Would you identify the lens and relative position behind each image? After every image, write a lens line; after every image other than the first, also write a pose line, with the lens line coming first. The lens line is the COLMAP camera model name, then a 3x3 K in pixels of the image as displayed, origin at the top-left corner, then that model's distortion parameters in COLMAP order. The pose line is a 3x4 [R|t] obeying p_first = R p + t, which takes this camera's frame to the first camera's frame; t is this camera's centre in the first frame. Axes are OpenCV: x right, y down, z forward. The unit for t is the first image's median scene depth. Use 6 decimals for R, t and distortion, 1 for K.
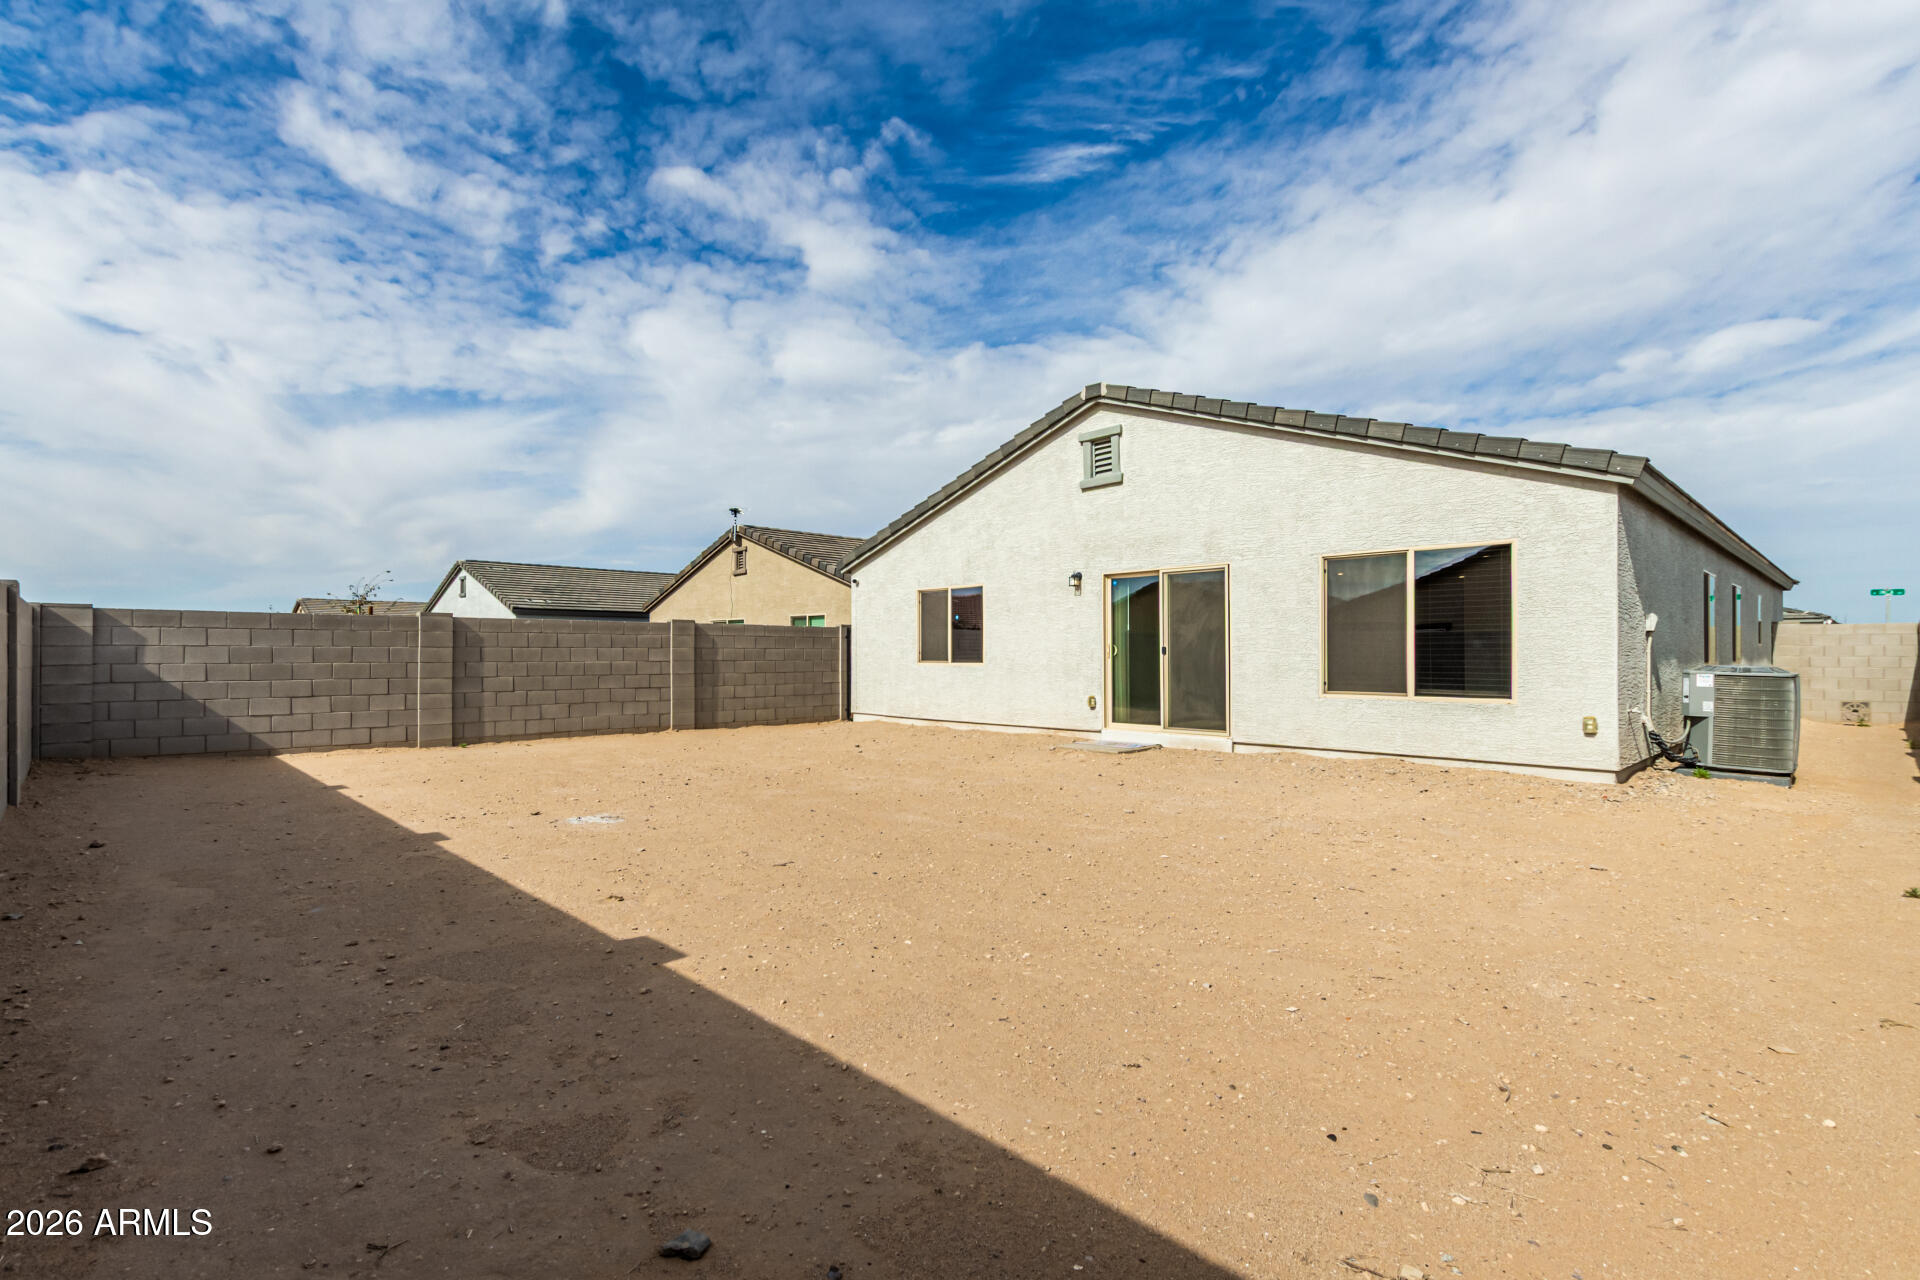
lens RADIAL K [[904.1, 0, 978.2], [0, 904.1, 648.3], [0, 0, 1]] dist [-0.000616, 0.000093]
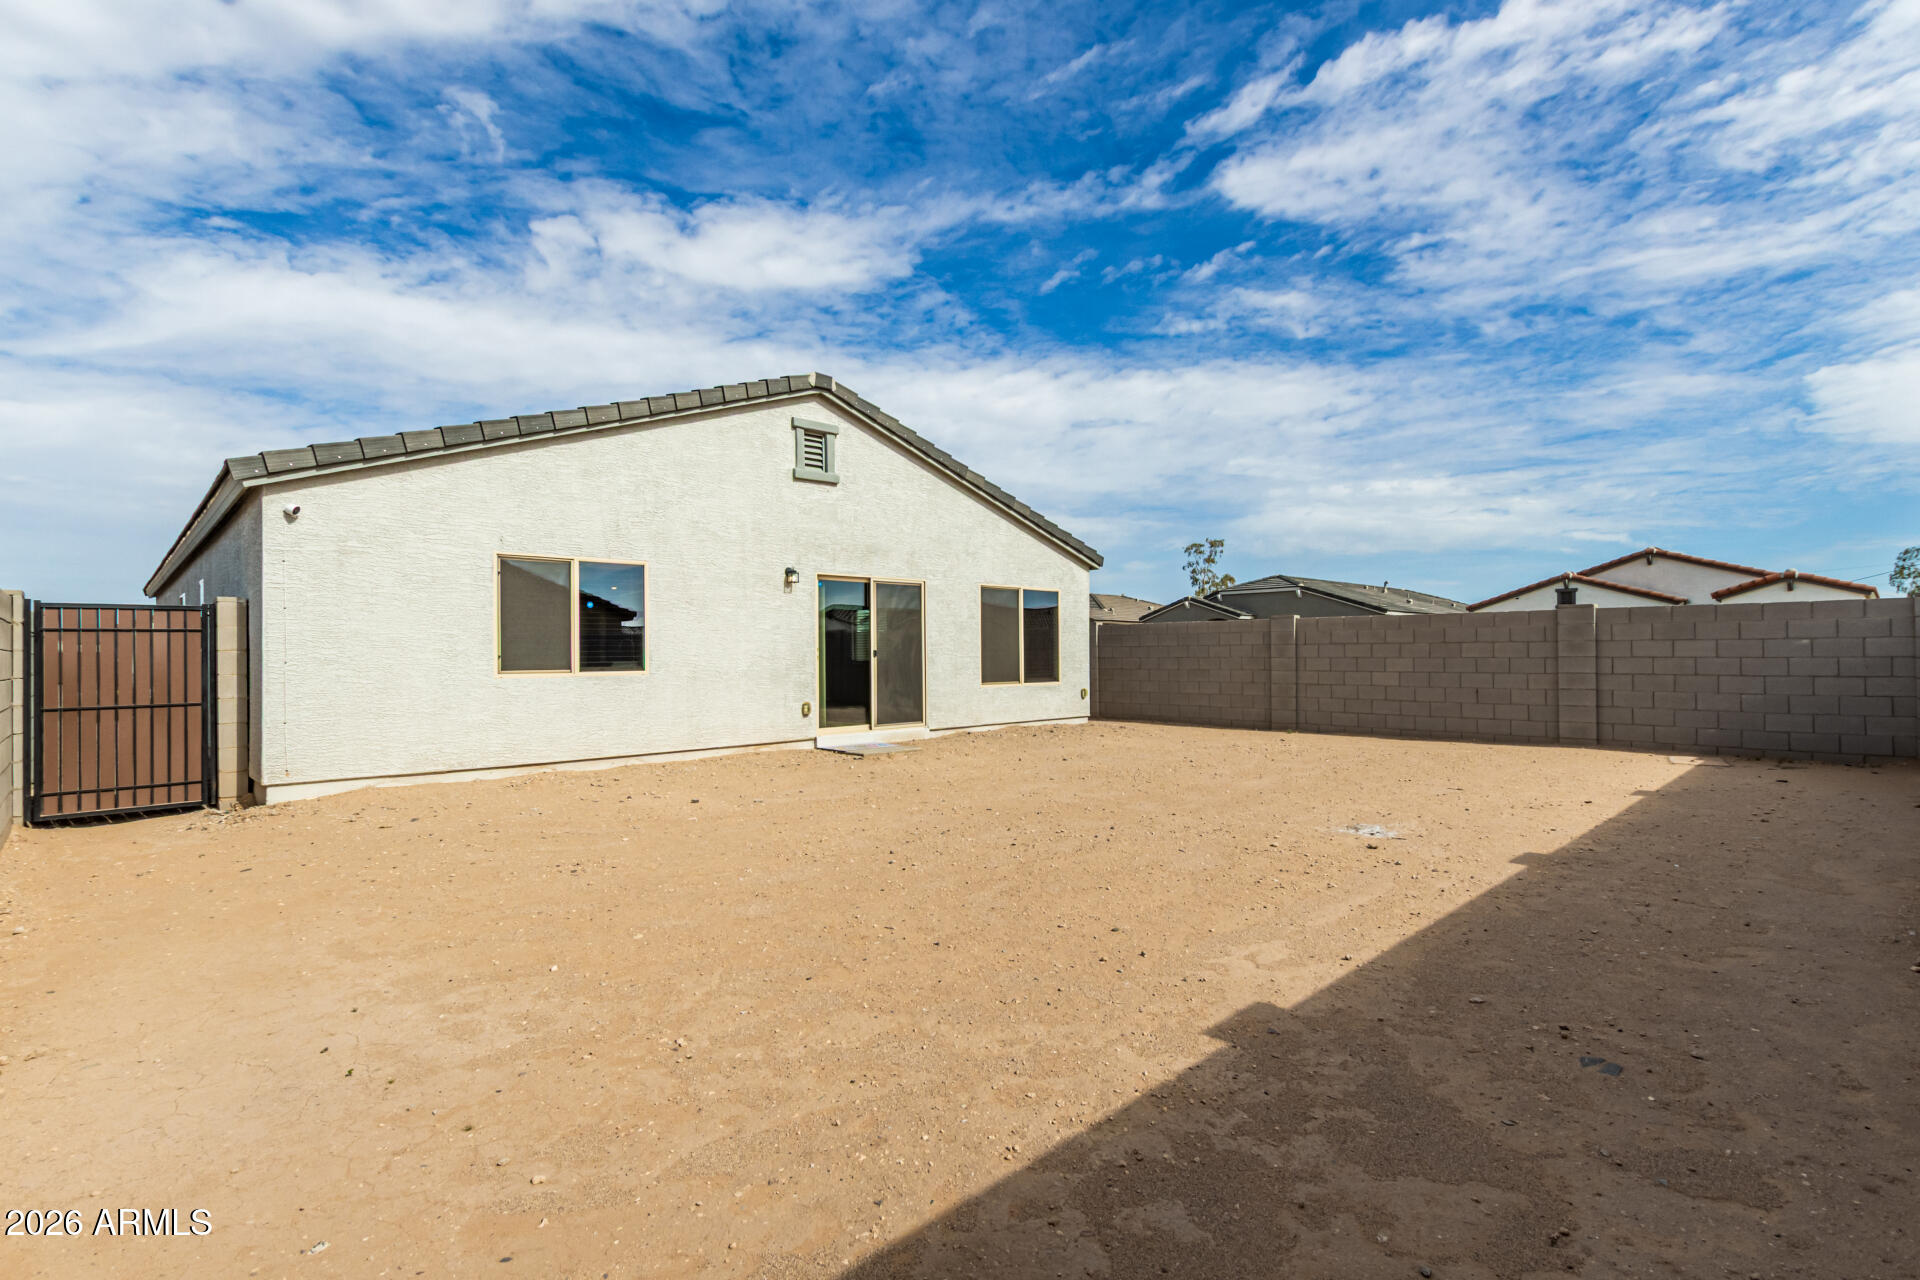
lens RADIAL K [[904.1, 0, 975.0], [0, 904.1, 653.4], [0, 0, 1]] dist [-0.000616, 0.000093]
pose [[-0.013216, 0.003192, 0.999908, -0.821837], [0.000790, 0.999995, -0.003182, 0.005077], [-0.999912, 0.000748, -0.013219, 0.849328]]
